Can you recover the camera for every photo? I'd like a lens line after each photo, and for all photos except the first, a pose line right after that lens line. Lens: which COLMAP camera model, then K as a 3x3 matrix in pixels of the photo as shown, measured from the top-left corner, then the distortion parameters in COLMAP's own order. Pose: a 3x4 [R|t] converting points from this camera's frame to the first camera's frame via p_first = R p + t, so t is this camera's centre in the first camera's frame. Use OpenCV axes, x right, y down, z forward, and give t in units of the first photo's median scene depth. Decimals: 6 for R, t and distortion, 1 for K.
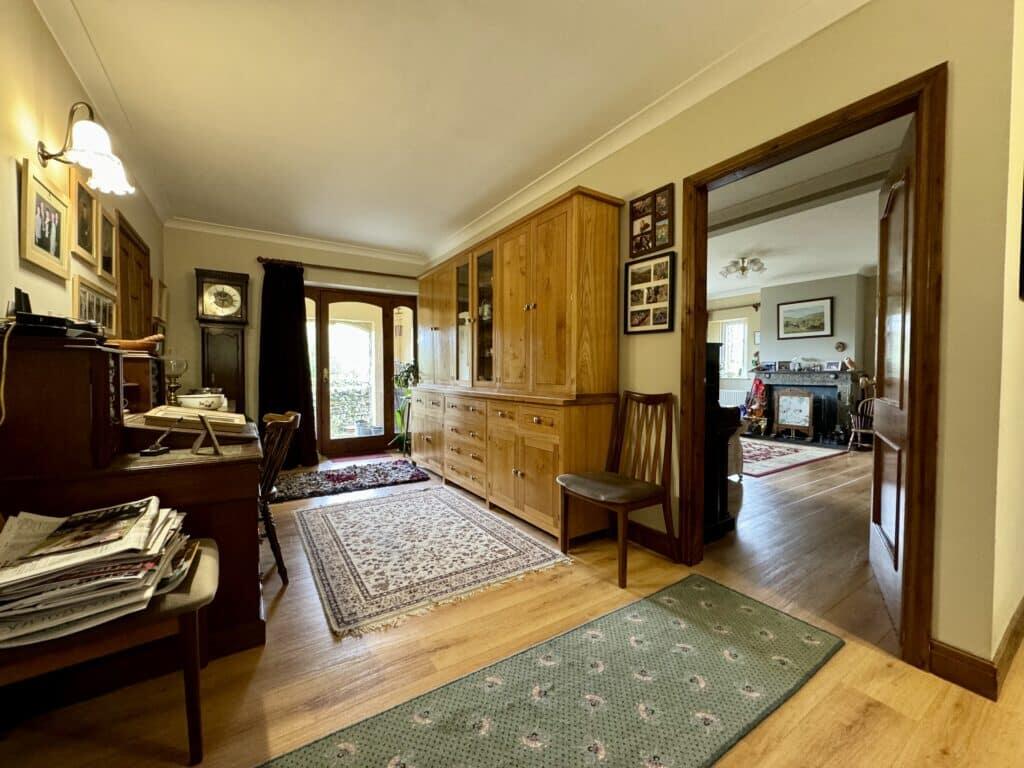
lens RADIAL K [[408.4, 0, 510.6], [0, 408.4, 381.0], [0, 0, 1]] dist [0.000637, 0.000152]
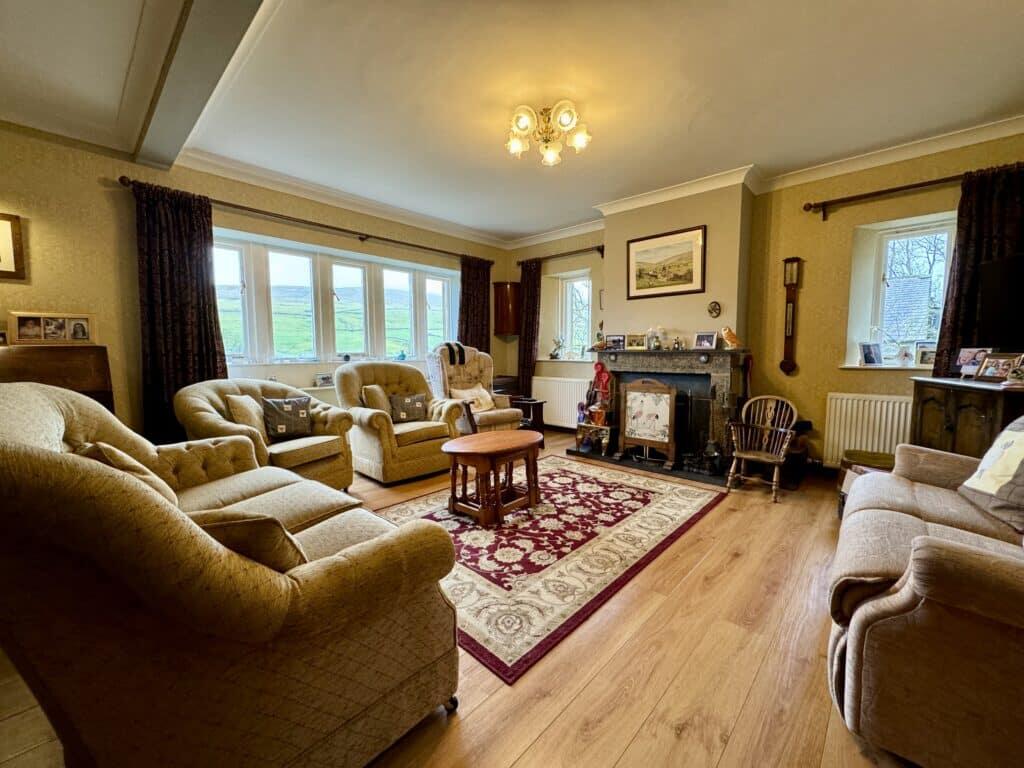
lens RADIAL K [[408.4, 0, 513.0], [0, 408.4, 384.4], [0, 0, 1]] dist [0.000637, 0.000152]
pose [[0.968509, -0.027465, 0.247459, 0.351011], [0.013009, 0.998122, 0.059865, -0.012822], [-0.248639, -0.054760, 0.967047, 0.465901]]
